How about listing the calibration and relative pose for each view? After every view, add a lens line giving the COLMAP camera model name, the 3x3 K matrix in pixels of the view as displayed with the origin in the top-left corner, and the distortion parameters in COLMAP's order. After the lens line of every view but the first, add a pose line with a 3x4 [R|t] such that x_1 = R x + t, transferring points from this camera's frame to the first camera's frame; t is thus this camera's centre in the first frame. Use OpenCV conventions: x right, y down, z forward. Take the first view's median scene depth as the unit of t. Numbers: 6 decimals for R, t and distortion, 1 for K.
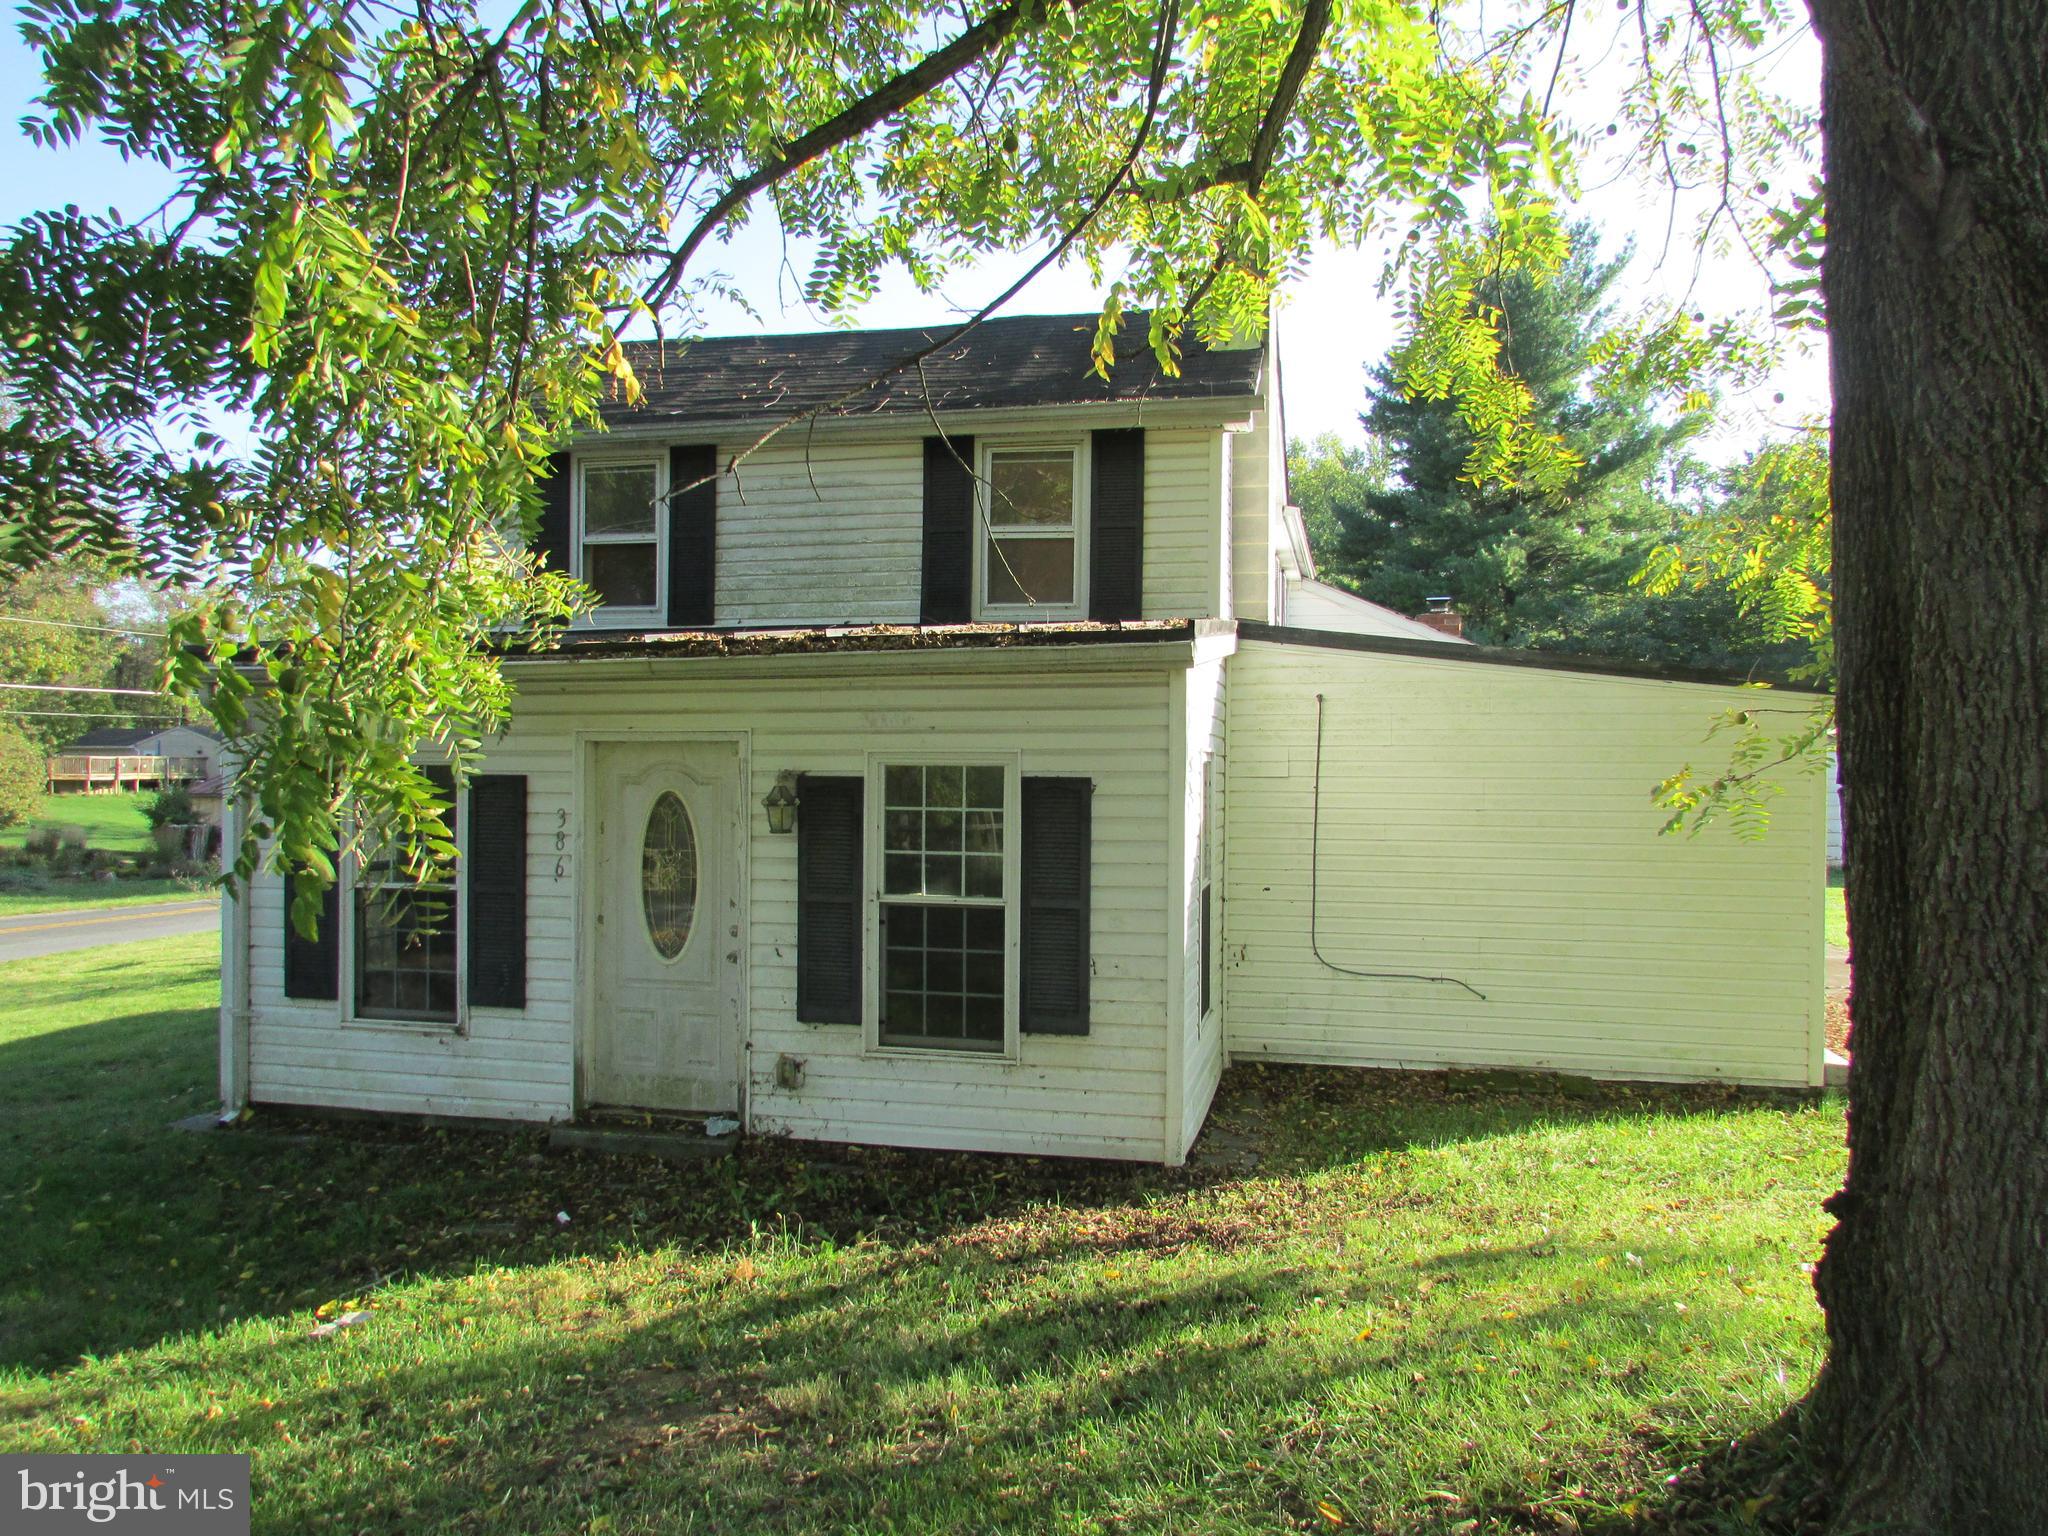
lens RADIAL K [[1453.3, 0, 1022.1], [0, 1453.3, 766.2], [0, 0, 1]] dist [-0.038889, 0.019782]
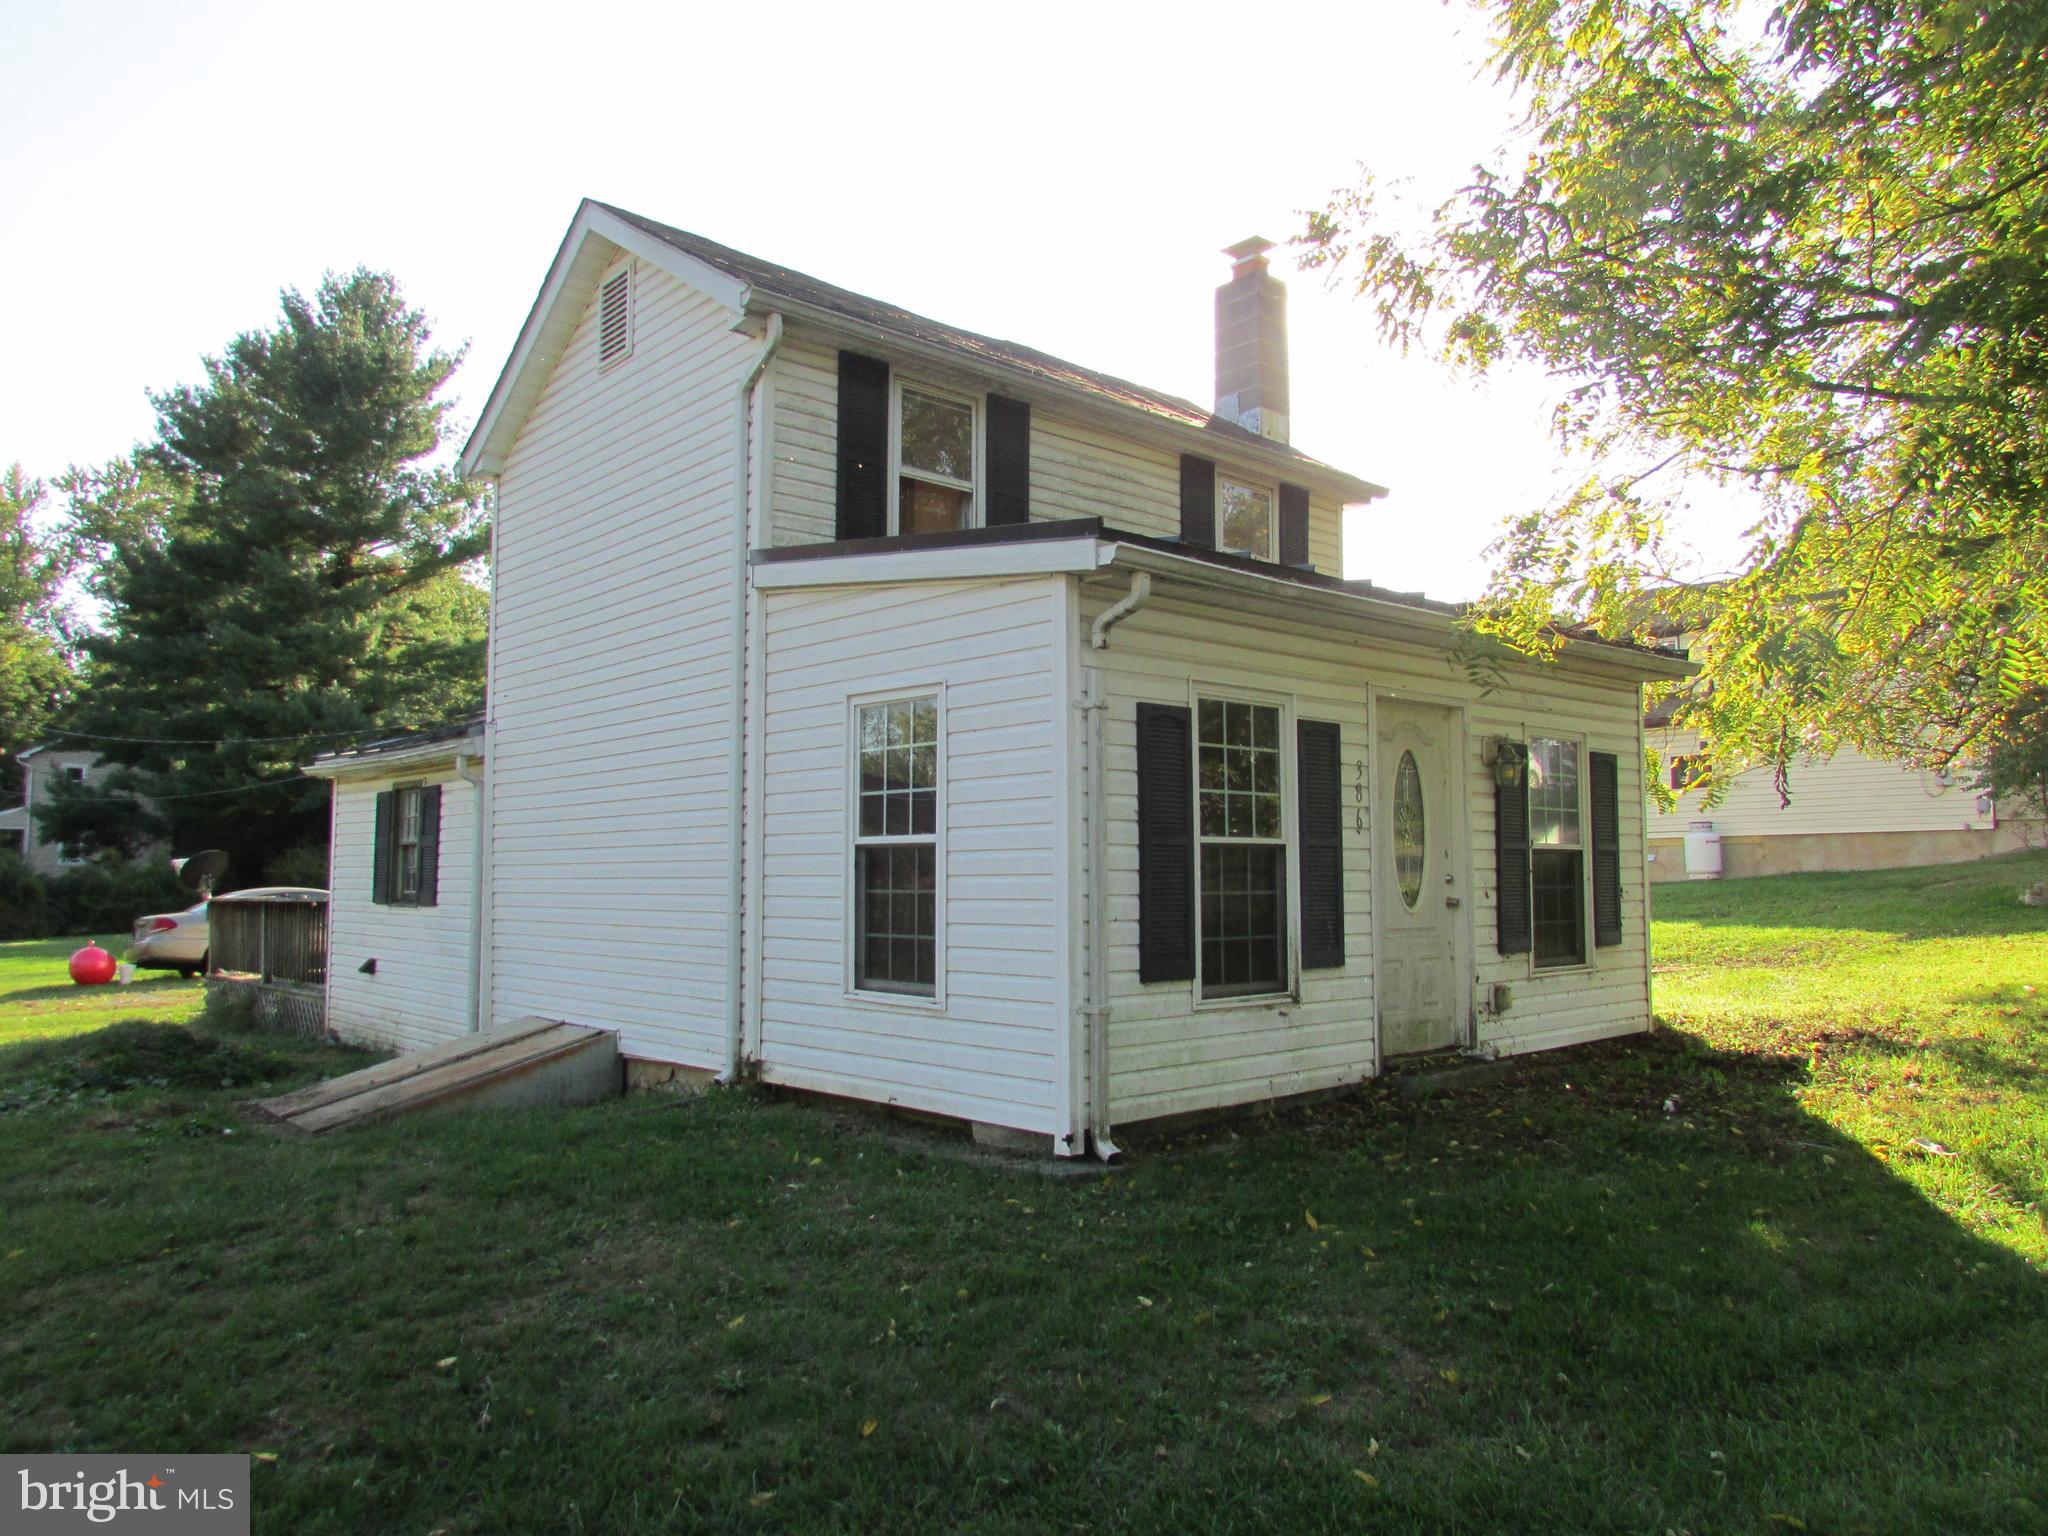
lens RADIAL K [[1453.3, 0, 1028.9], [0, 1453.3, 765.4], [0, 0, 1]] dist [-0.038889, 0.019782]
pose [[0.565522, 0.056731, 0.822780, -1.257999], [0.005862, 0.997330, -0.072795, 0.103286], [-0.824713, 0.045990, 0.563679, 0.622469]]
